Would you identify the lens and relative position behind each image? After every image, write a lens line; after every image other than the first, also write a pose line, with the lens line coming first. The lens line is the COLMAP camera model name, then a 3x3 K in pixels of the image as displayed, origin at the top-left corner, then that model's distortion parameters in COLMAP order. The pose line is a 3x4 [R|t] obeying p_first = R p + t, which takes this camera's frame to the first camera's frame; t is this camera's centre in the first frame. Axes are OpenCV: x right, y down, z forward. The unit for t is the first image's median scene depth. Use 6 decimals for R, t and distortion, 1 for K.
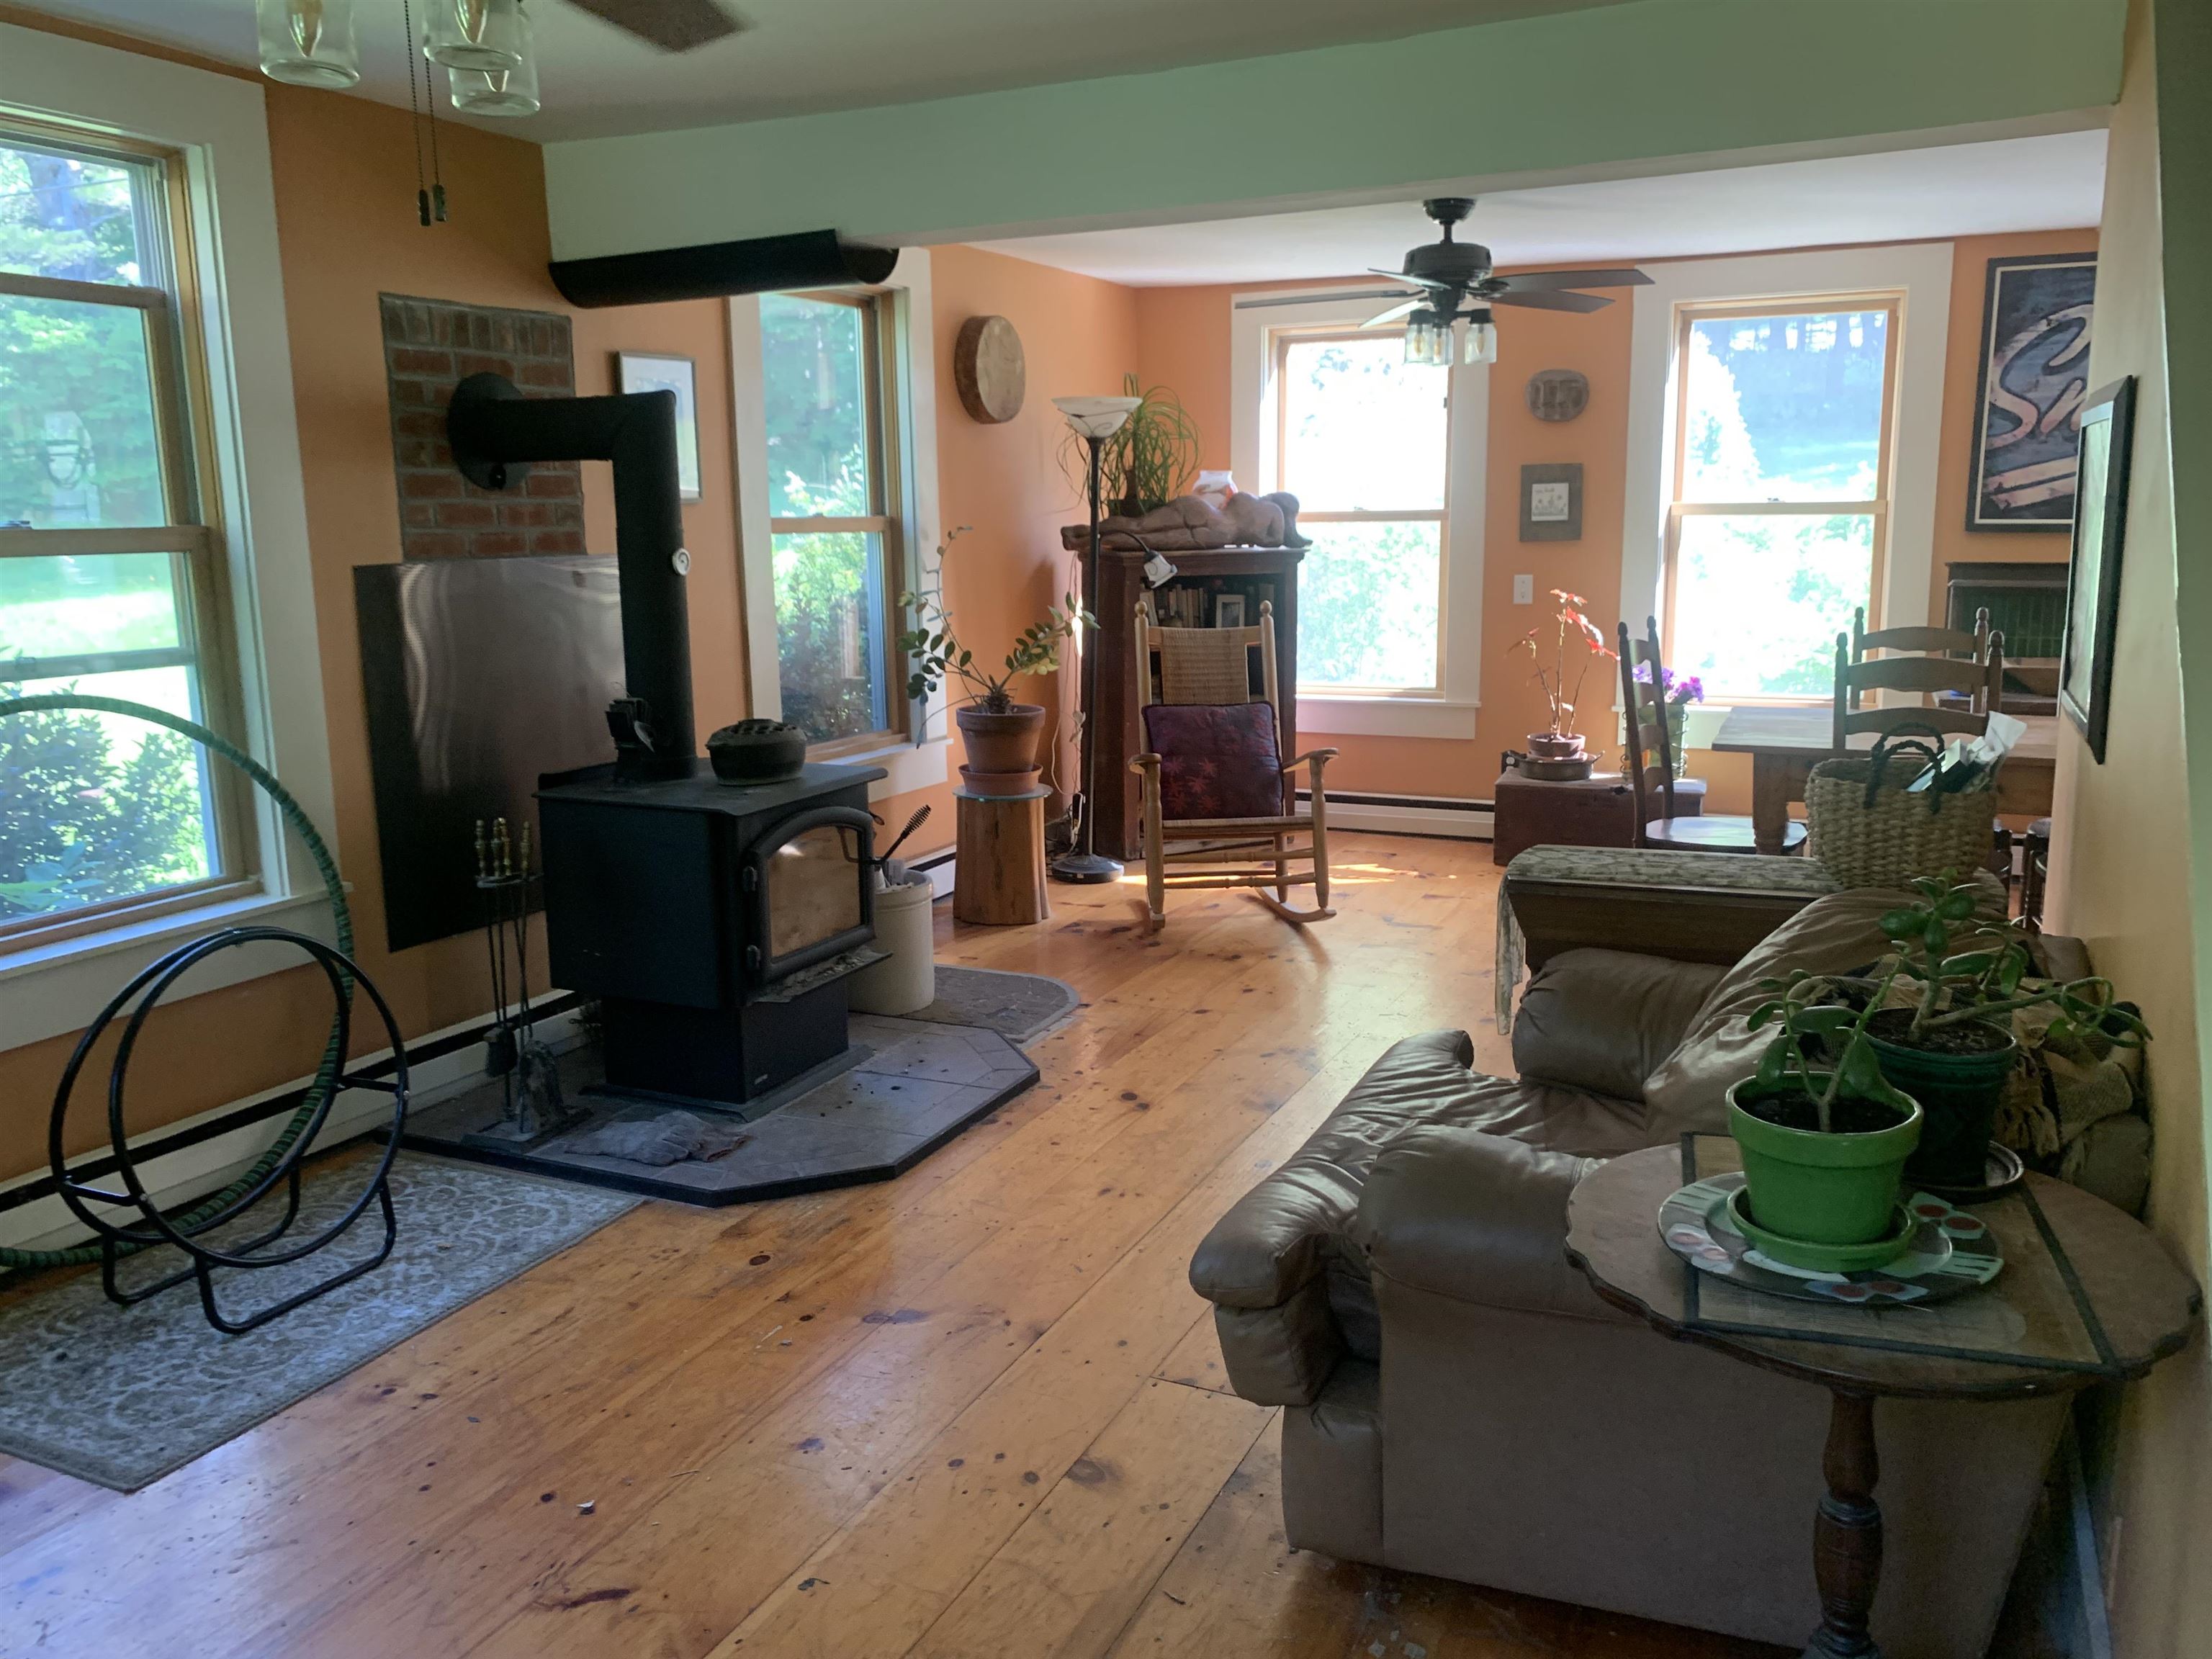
lens RADIAL K [[1689.0, 0, 1132.0], [0, 1689.0, 808.0], [0, 0, 1]] dist [0.002158, -0.001557]
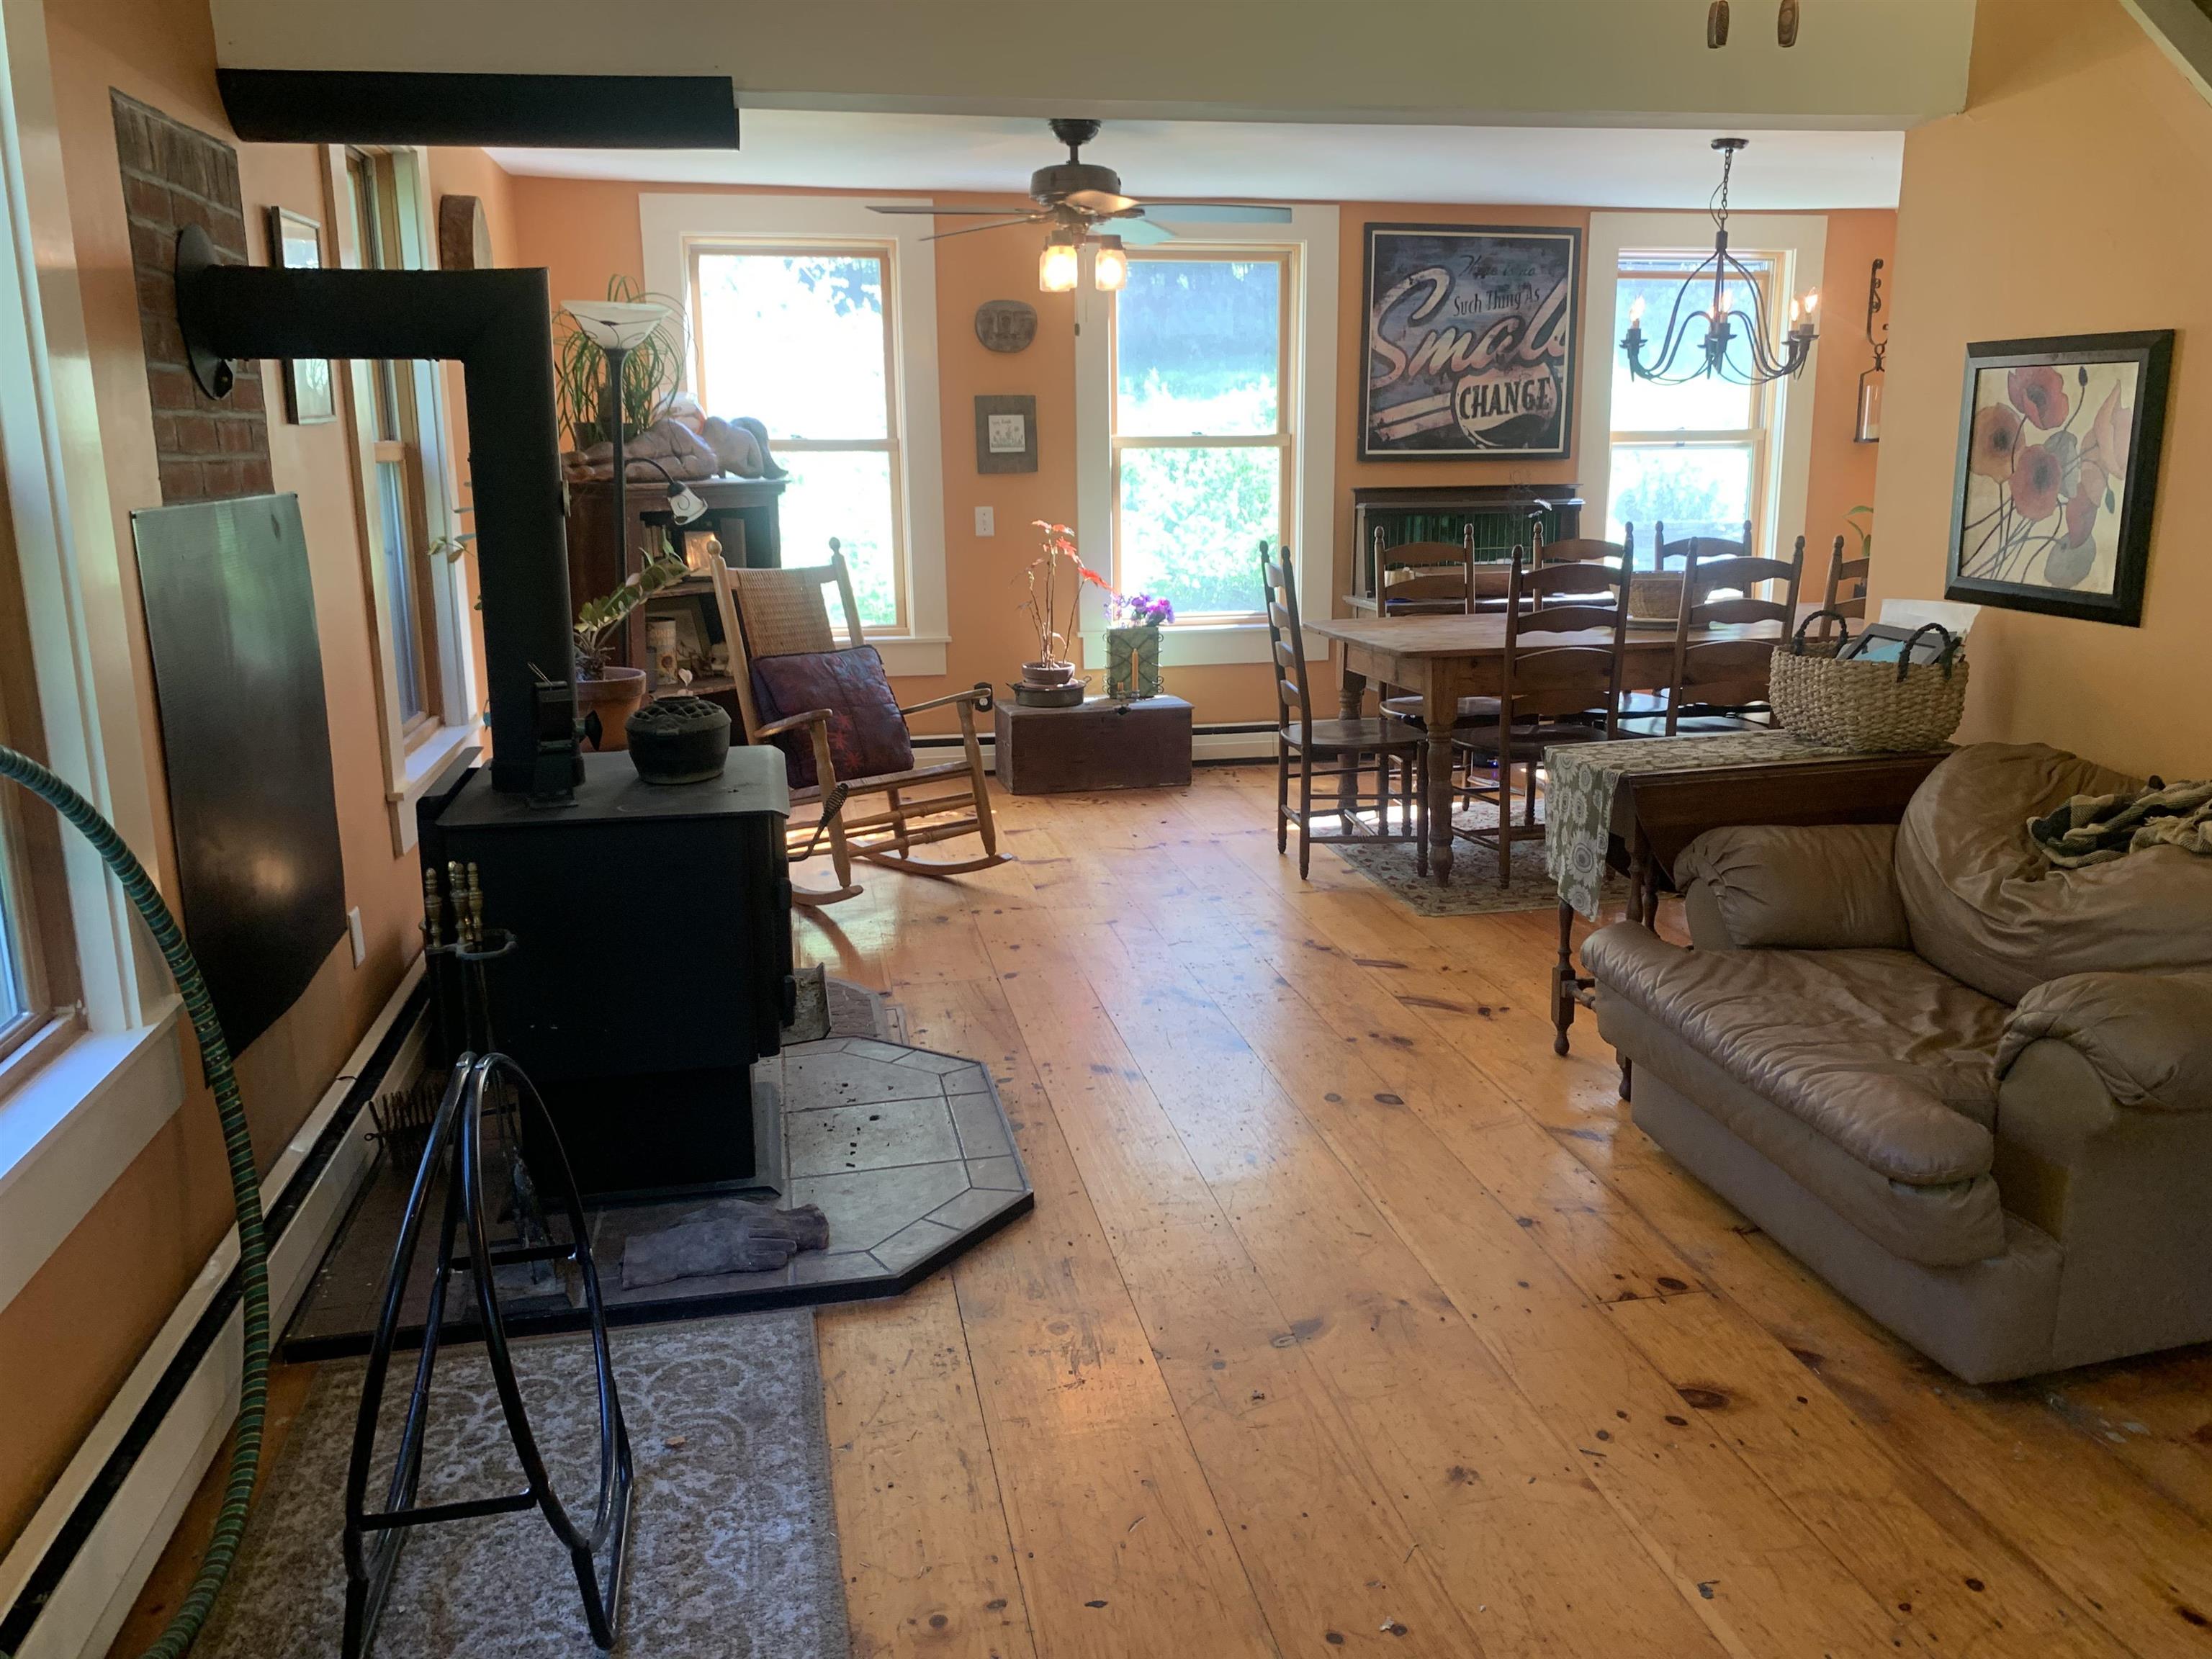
lens RADIAL K [[1675.9, 0, 1106.0], [0, 1675.9, 829.5], [0, 0, 1]] dist [-0.001800, -0.006547]
pose [[0.808642, -0.129481, 0.573875, -0.526397], [0.101783, 0.991560, 0.080301, -0.035267], [-0.579429, -0.006524, 0.814997, 0.251320]]
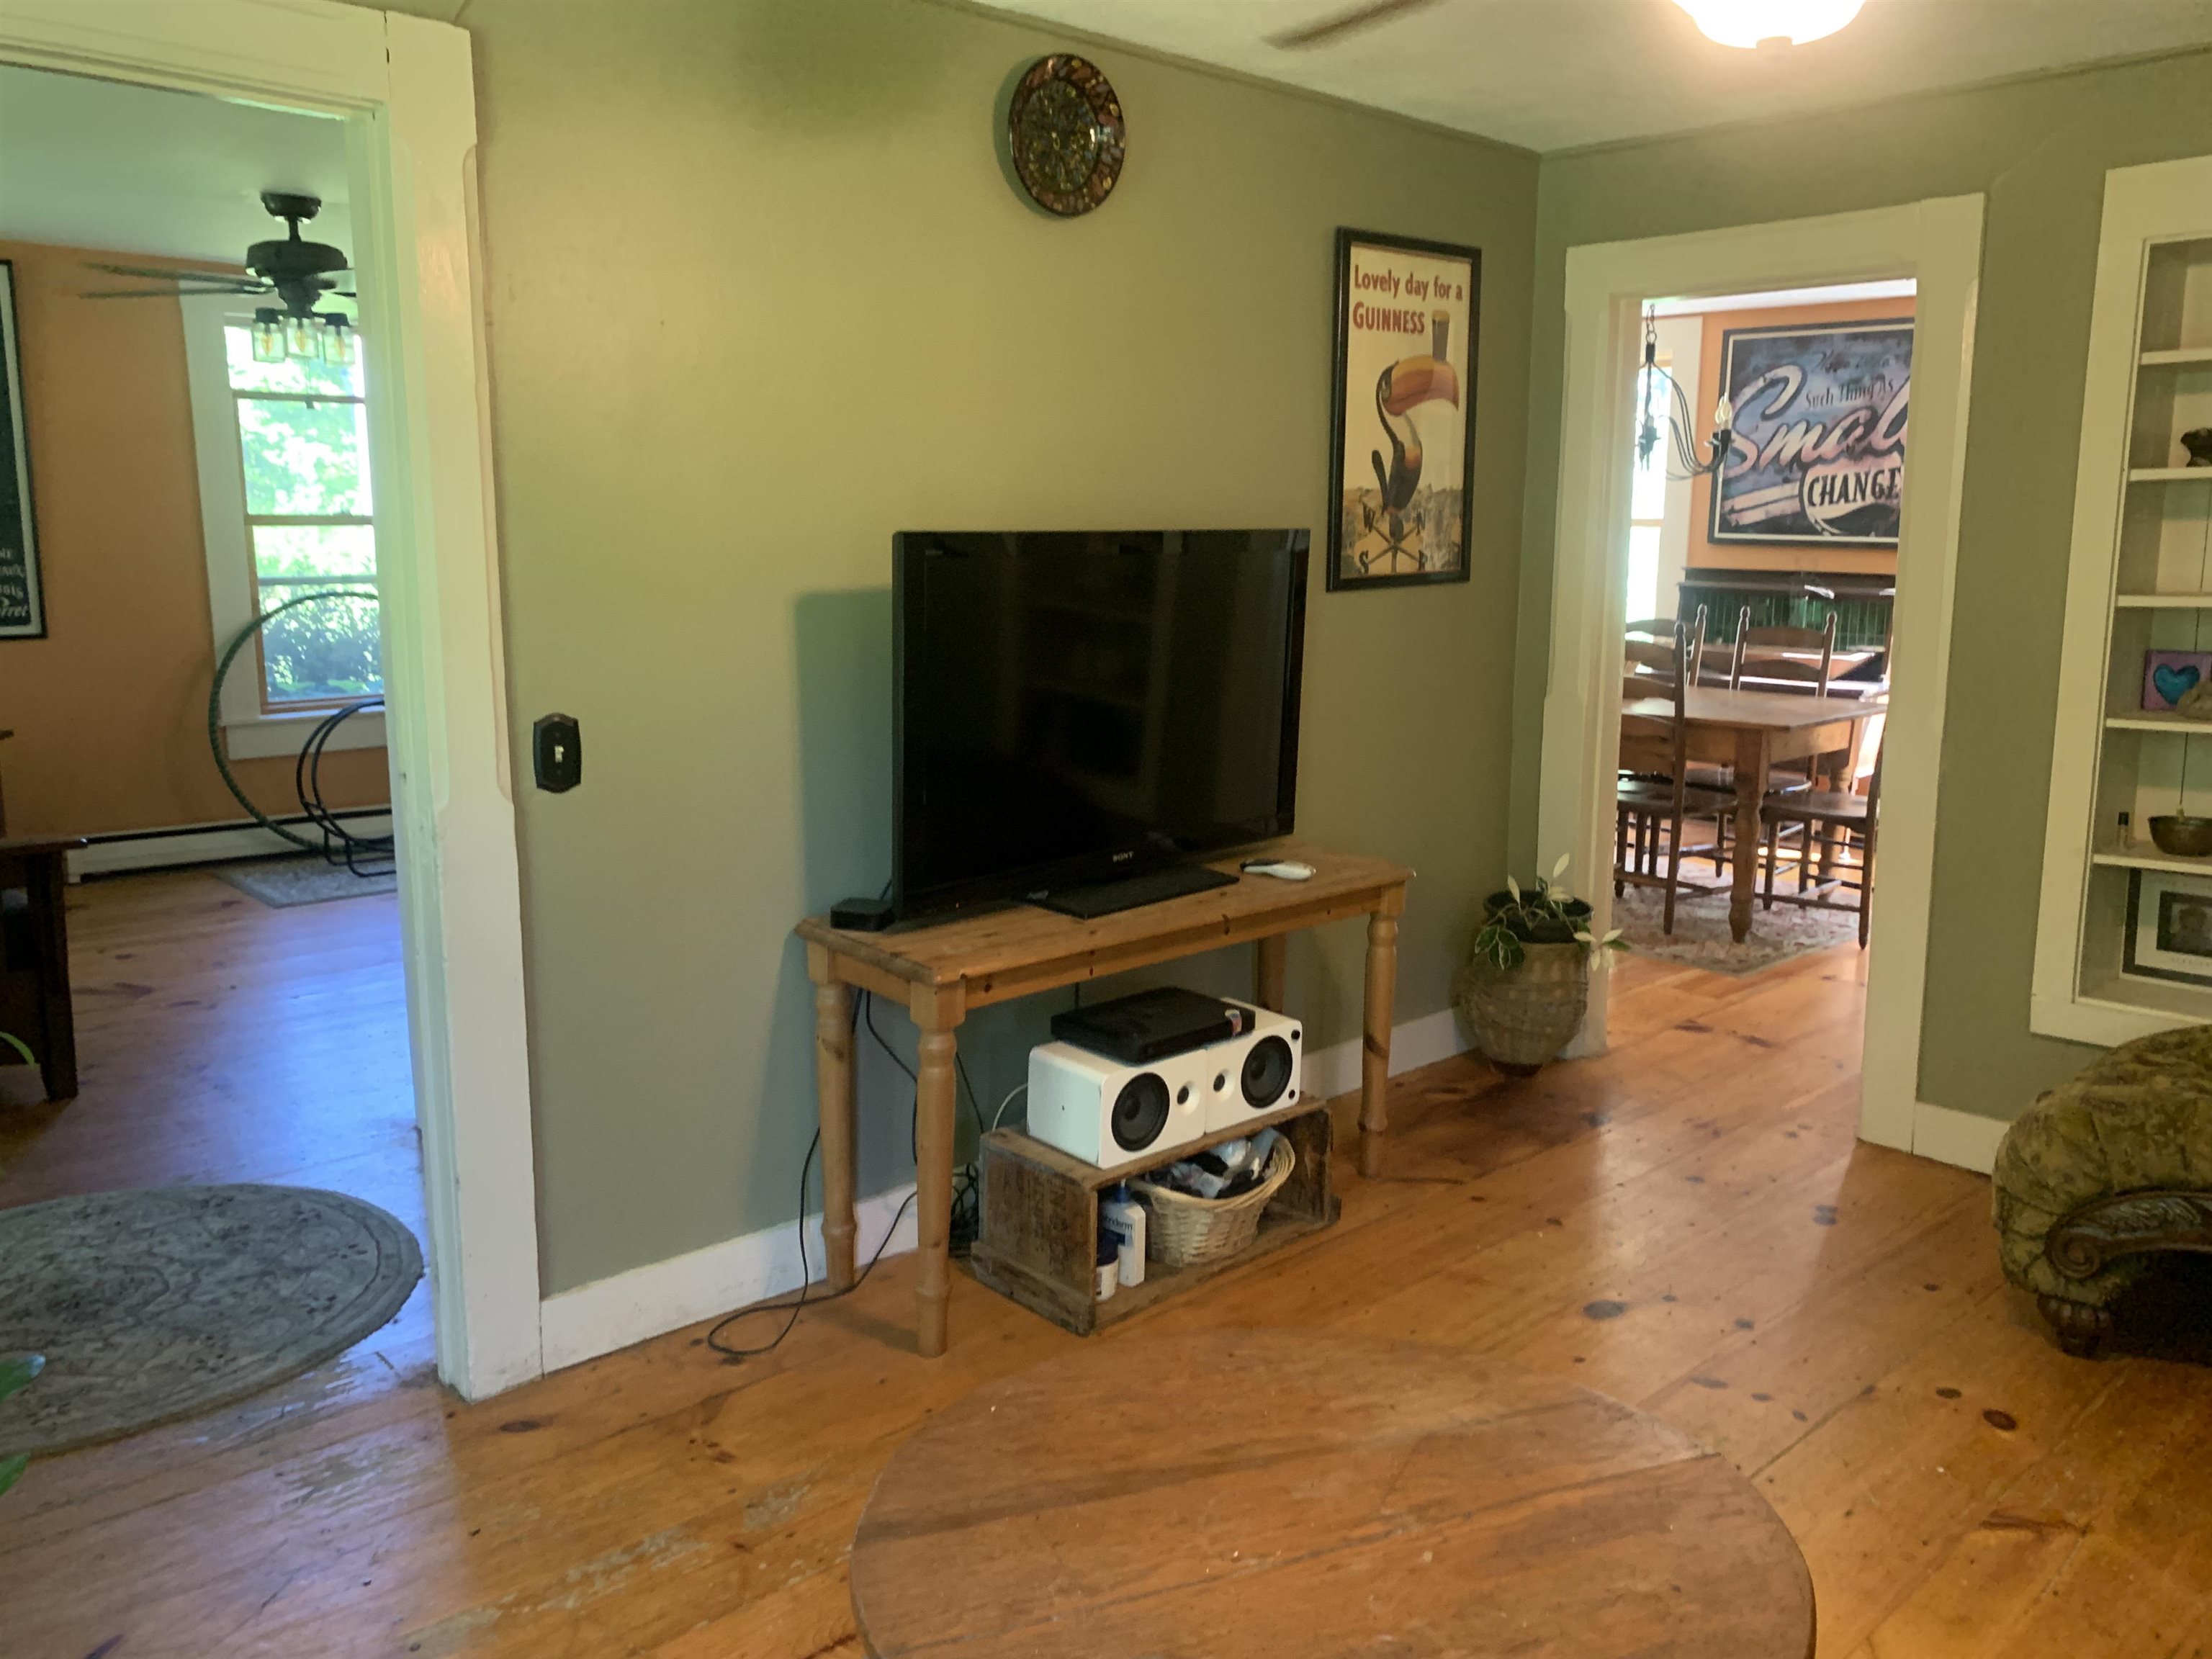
lens RADIAL K [[1697.2, 0, 1165.8], [0, 1697.2, 799.1], [0, 0, 1]] dist [-0.009013, -0.004466]
pose [[0.928652, 0.082253, -0.361717, 0.916470], [-0.082624, 0.996476, 0.014472, 0.065805], [0.361633, 0.016447, 0.932176, -0.506397]]
